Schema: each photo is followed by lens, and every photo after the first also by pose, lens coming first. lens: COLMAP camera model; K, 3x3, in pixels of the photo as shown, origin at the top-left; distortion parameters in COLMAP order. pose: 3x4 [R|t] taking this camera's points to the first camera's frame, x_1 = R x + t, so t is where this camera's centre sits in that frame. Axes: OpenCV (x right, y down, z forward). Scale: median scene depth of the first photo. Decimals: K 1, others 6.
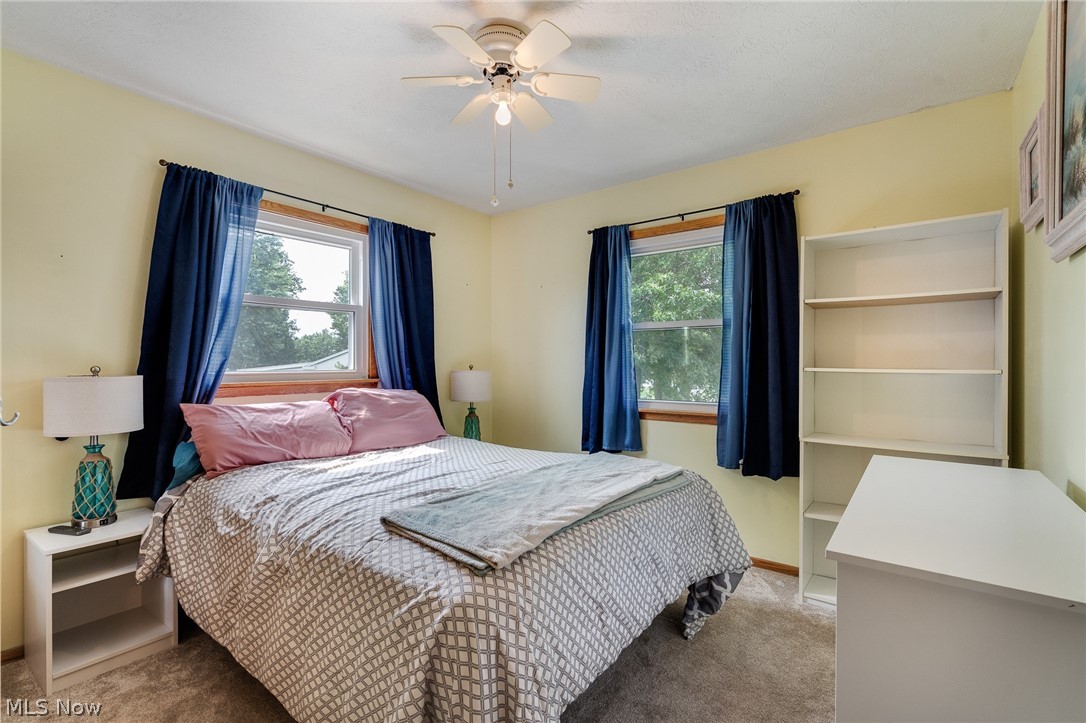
lens RADIAL K [[501.6, 0, 543.0], [0, 501.6, 361.5], [0, 0, 1]] dist [-0.007251, 0.000767]
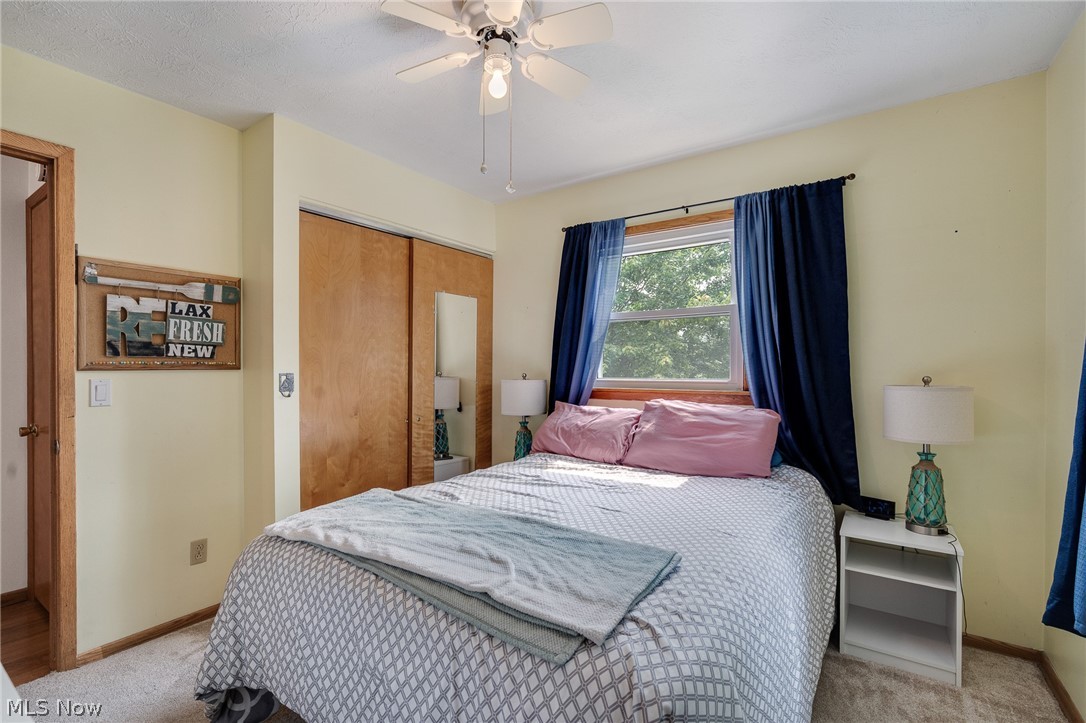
lens RADIAL K [[501.6, 0, 543.0], [0, 501.6, 361.5], [0, 0, 1]] dist [-0.007251, 0.000767]
pose [[0.034294, -0.022057, -0.999168, 0.616808], [-0.000480, 0.999756, -0.022086, 0.004136], [0.999412, 0.001237, 0.034275, 0.852749]]
